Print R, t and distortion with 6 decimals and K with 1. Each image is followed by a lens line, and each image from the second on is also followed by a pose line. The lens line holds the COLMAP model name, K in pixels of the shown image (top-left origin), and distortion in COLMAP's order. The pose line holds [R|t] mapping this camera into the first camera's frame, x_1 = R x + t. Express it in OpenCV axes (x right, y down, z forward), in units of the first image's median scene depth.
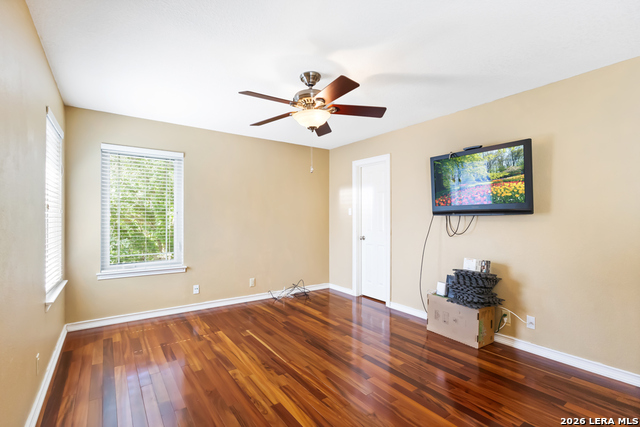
lens RADIAL K [[295.6, 0, 317.8], [0, 295.6, 214.6], [0, 0, 1]] dist [0.000722, 0.000868]
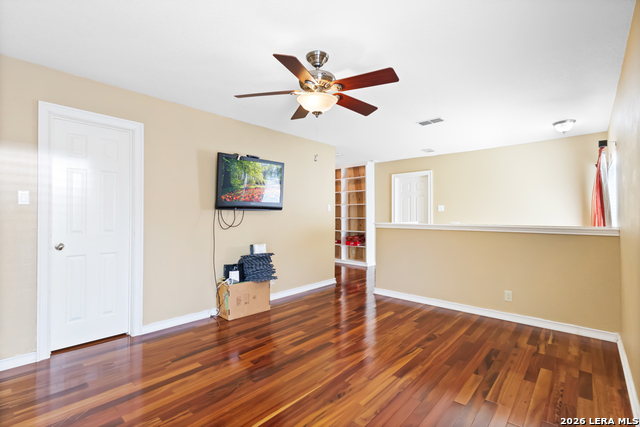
lens RADIAL K [[295.6, 0, 318.0], [0, 295.6, 213.6], [0, 0, 1]] dist [0.000722, 0.000868]
pose [[-0.202794, 0.000550, 0.979221, -0.716307], [-0.014042, 0.999895, -0.003469, 0.014991], [-0.979121, -0.014454, -0.202765, 0.922377]]
